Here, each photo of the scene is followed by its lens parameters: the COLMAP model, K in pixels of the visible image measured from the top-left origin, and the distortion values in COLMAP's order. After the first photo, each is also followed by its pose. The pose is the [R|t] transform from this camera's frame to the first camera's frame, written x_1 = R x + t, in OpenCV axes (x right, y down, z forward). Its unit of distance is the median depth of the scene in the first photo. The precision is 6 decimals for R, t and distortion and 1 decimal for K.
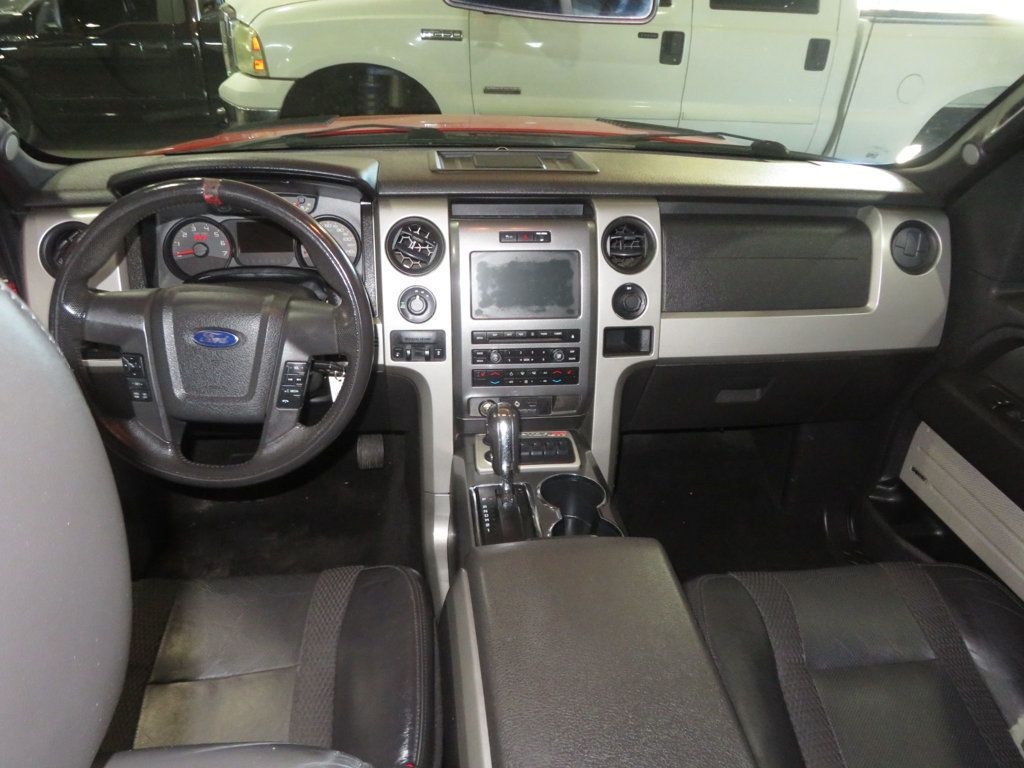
lens RADIAL K [[676.1, 0, 512.0], [0, 676.1, 384.0], [0, 0, 1]] dist [-0.024176, 0.000039]
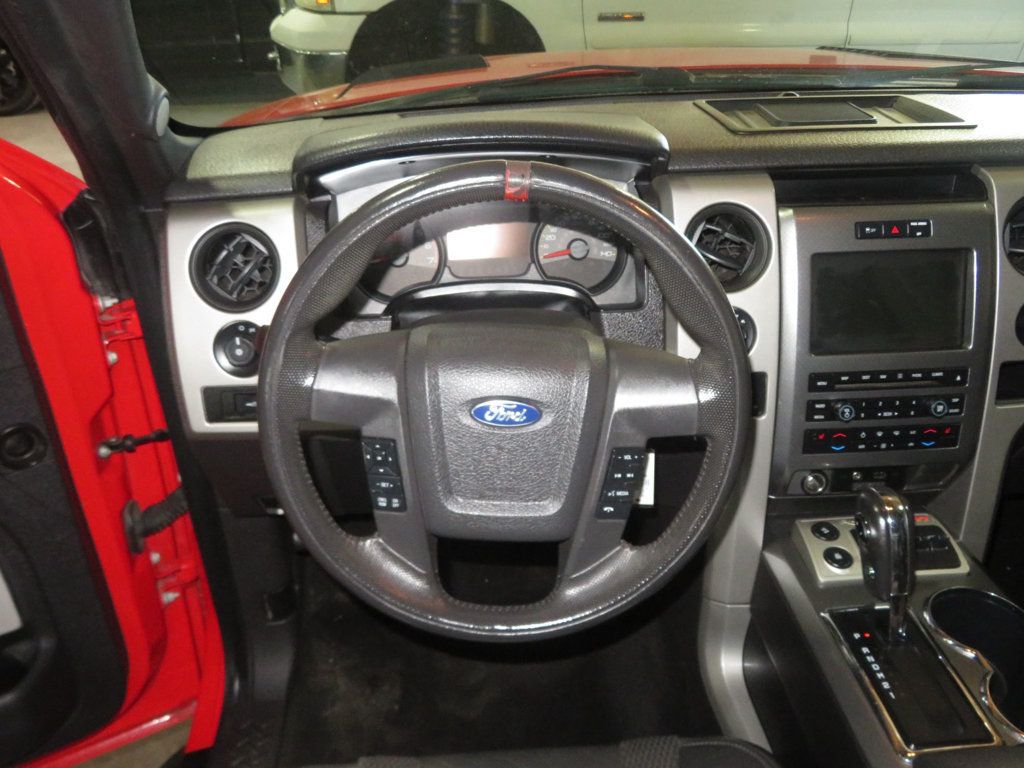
lens RADIAL K [[817.8, 0, 535.4], [0, 817.8, 384.1], [0, 0, 1]] dist [-0.016689, -0.003836]
pose [[0.996889, -0.007688, -0.078444, -0.258661], [0.008445, 0.999921, 0.009320, -0.074846], [0.078366, -0.009953, 0.996875, 0.172242]]
